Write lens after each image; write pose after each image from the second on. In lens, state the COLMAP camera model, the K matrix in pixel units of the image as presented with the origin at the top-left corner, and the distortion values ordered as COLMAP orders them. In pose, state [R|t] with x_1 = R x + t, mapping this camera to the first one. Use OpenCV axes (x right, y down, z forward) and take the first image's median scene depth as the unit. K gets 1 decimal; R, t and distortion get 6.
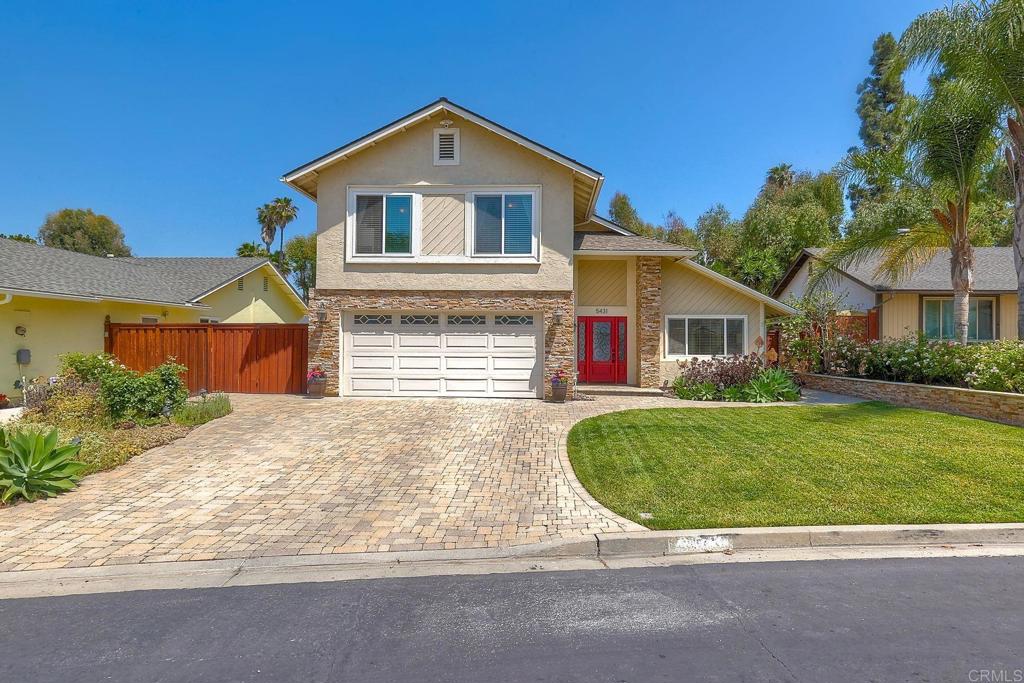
lens RADIAL K [[458.0, 0, 502.9], [0, 458.0, 336.4], [0, 0, 1]] dist [0.003314, 0.000212]
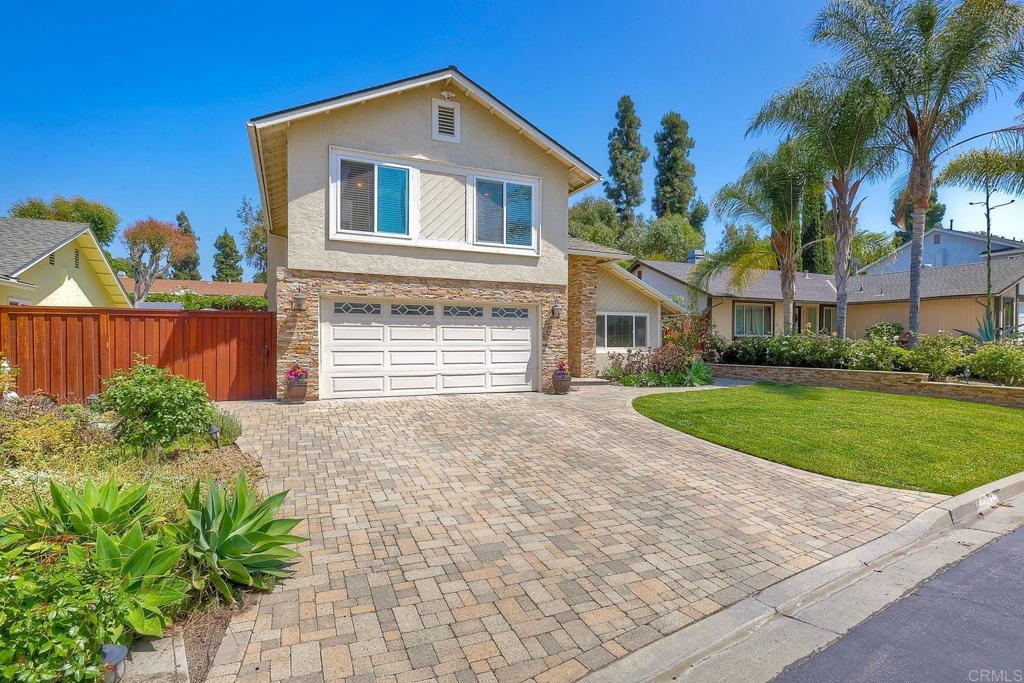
lens RADIAL K [[443.4, 0, 512.0], [0, 443.4, 341.5], [0, 0, 1]] dist [0.001457, 0.000213]
pose [[0.923181, -0.002577, 0.384357, -0.344152], [-0.006119, 0.999752, 0.021398, 0.005879], [-0.384317, -0.022106, 0.922936, 0.124593]]
